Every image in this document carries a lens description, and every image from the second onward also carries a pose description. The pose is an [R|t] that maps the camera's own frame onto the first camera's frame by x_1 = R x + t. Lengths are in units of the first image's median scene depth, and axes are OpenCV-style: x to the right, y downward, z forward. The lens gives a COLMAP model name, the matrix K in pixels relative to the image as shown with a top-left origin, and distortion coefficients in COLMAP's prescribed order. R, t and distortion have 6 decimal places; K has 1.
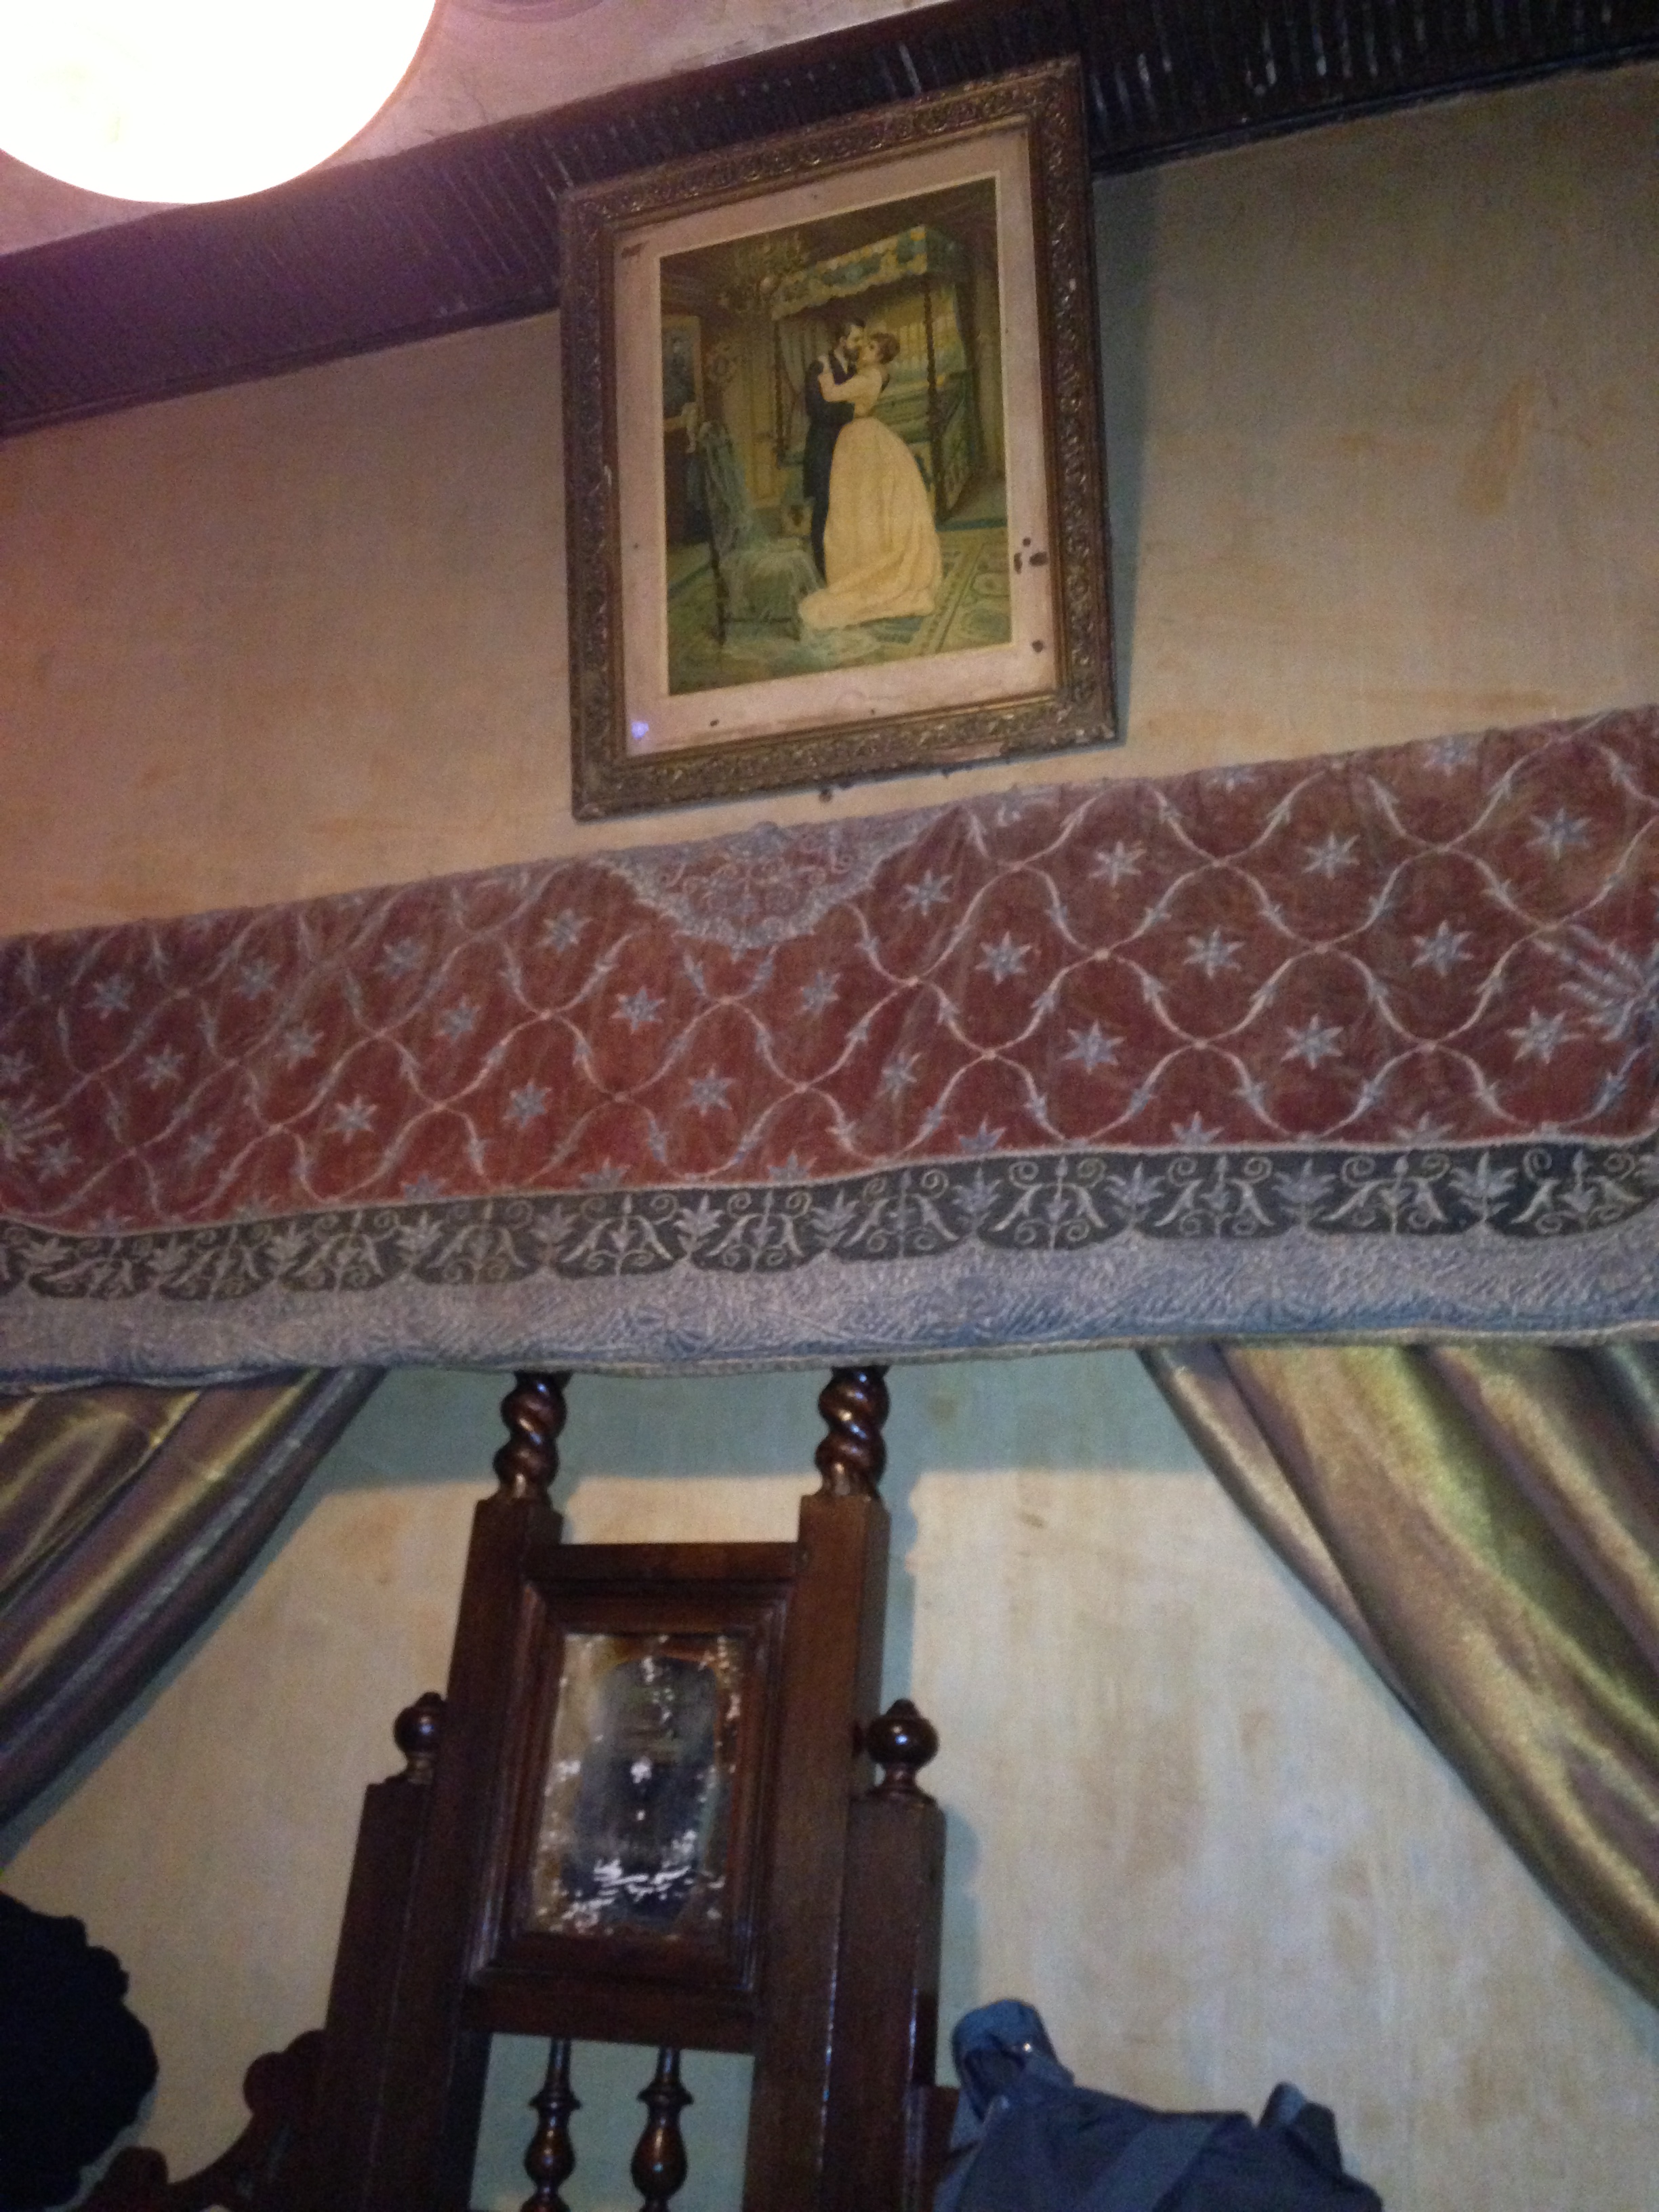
lens RADIAL K [[2048.7, 0, 829.5], [0, 2048.7, 1106.0], [0, 0, 1]] dist [0.106339, 0.003247]
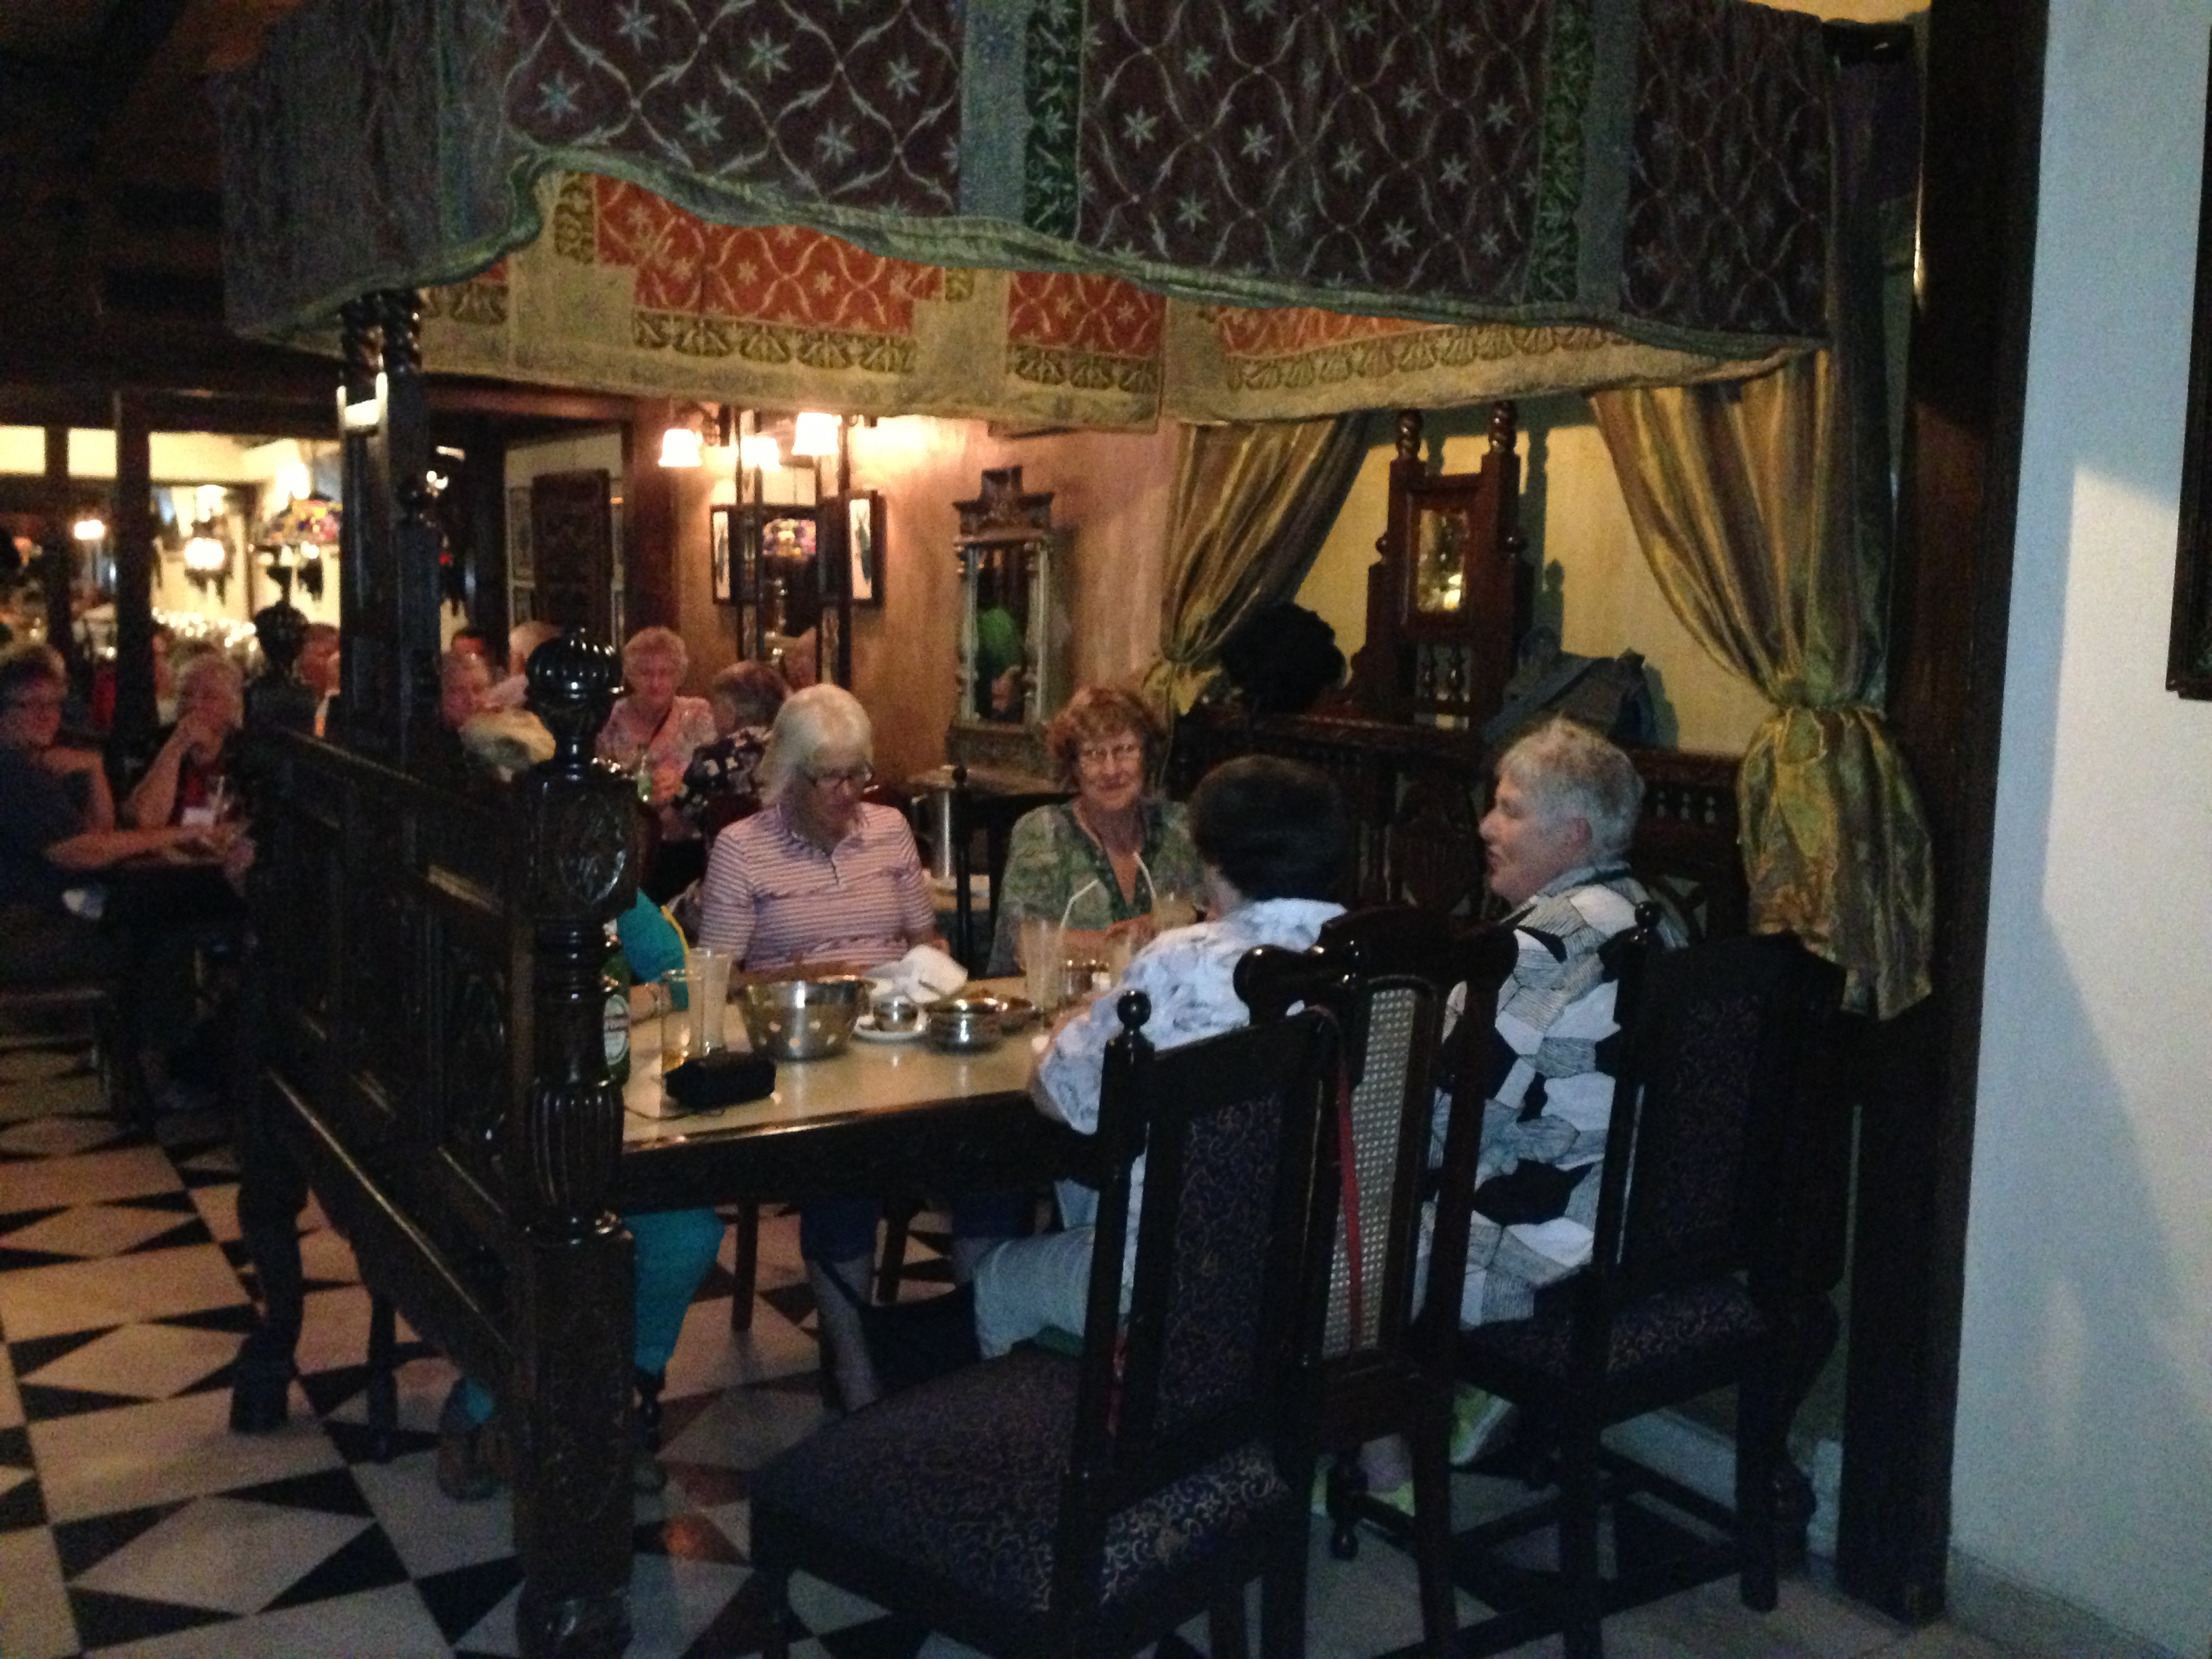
lens RADIAL K [[2048.7, 0, 1106.0], [0, 2048.7, 829.5], [0, 0, 1]] dist [0.106339, 0.003247]
pose [[0.782679, 0.013721, -0.622274, 1.154829], [0.283543, 0.882136, 0.376084, -0.470013], [0.554091, -0.470795, 0.686539, -1.177099]]
